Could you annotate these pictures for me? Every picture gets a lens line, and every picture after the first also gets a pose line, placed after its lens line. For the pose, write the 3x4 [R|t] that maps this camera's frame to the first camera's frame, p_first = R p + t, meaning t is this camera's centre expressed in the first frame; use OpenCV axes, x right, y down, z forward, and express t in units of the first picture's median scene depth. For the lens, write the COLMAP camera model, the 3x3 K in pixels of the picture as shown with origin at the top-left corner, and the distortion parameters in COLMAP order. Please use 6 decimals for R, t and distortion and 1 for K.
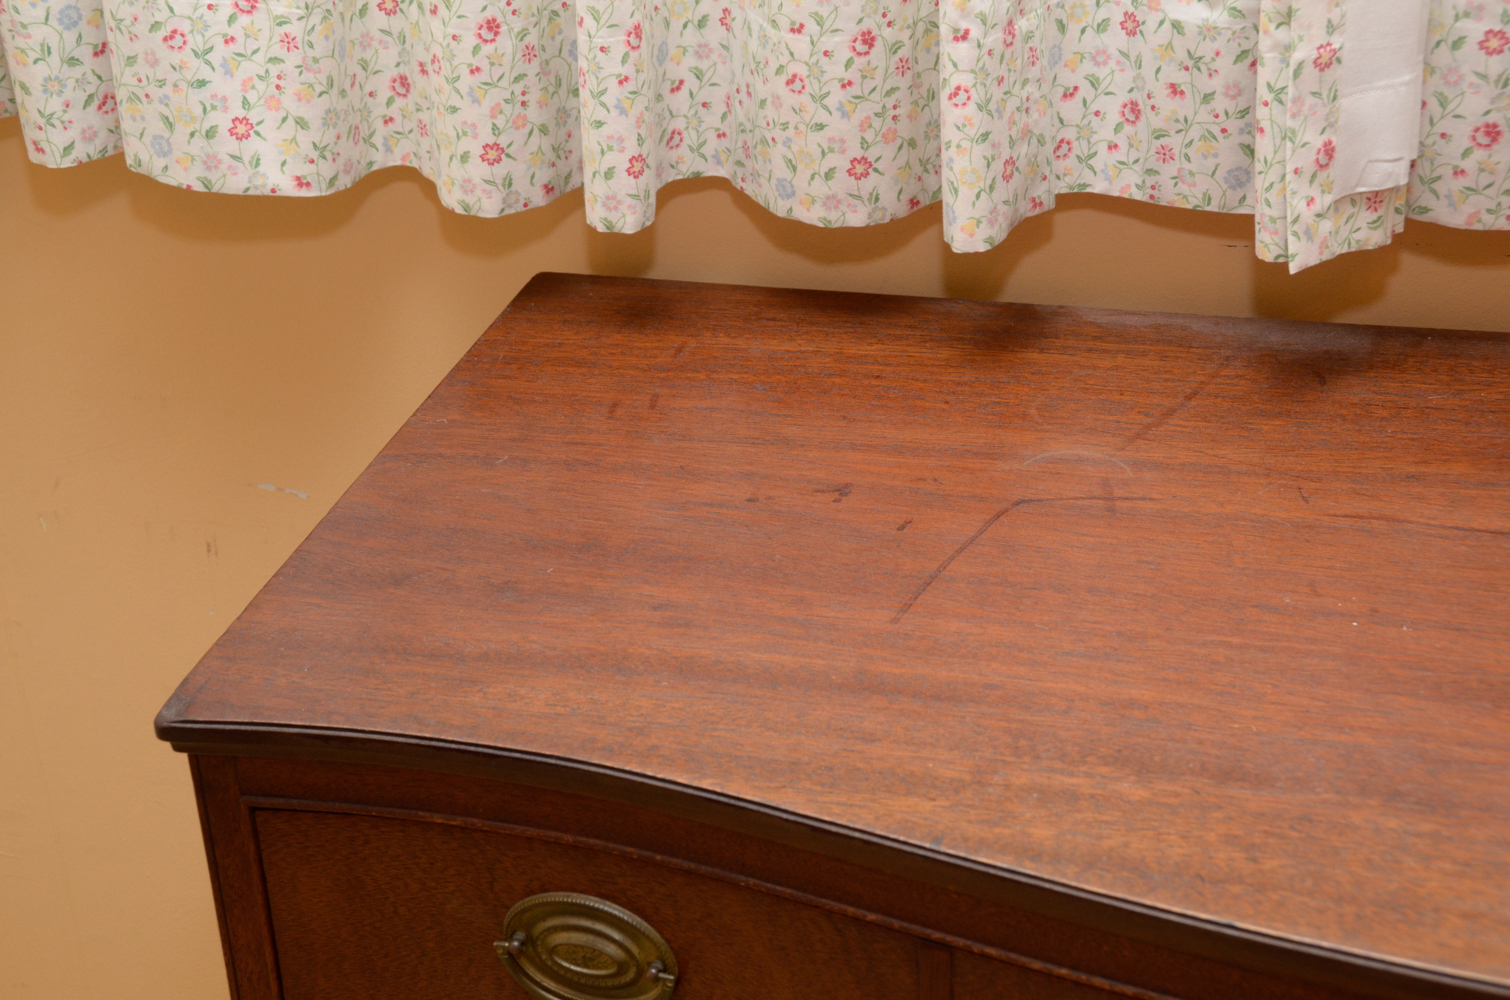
lens RADIAL K [[2436.0, 0, 718.7], [0, 2436.0, 543.0], [0, 0, 1]] dist [0.195266, 0.000000]
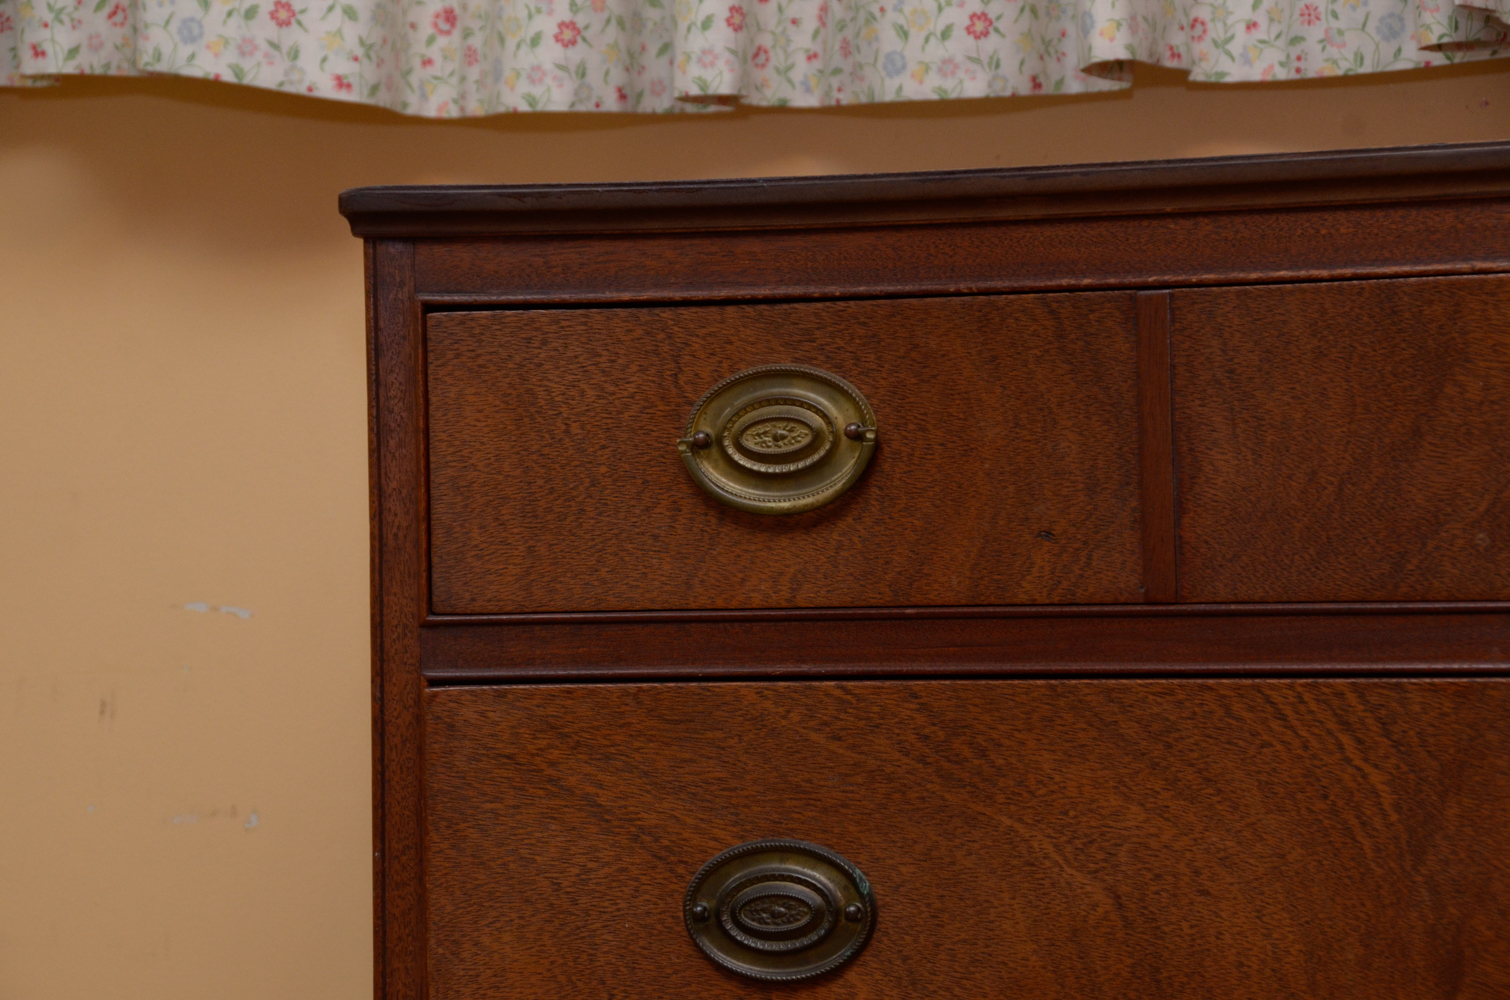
lens RADIAL K [[5068.4, 0, 697.3], [0, 5068.4, 544.1], [0, 0, 1]] dist [0.912301, 0.000000]
pose [[0.995930, 0.031383, 0.084492, -0.201639], [0.013067, 0.877244, -0.479867, 0.927241], [-0.089180, 0.479018, 0.873263, -0.570458]]
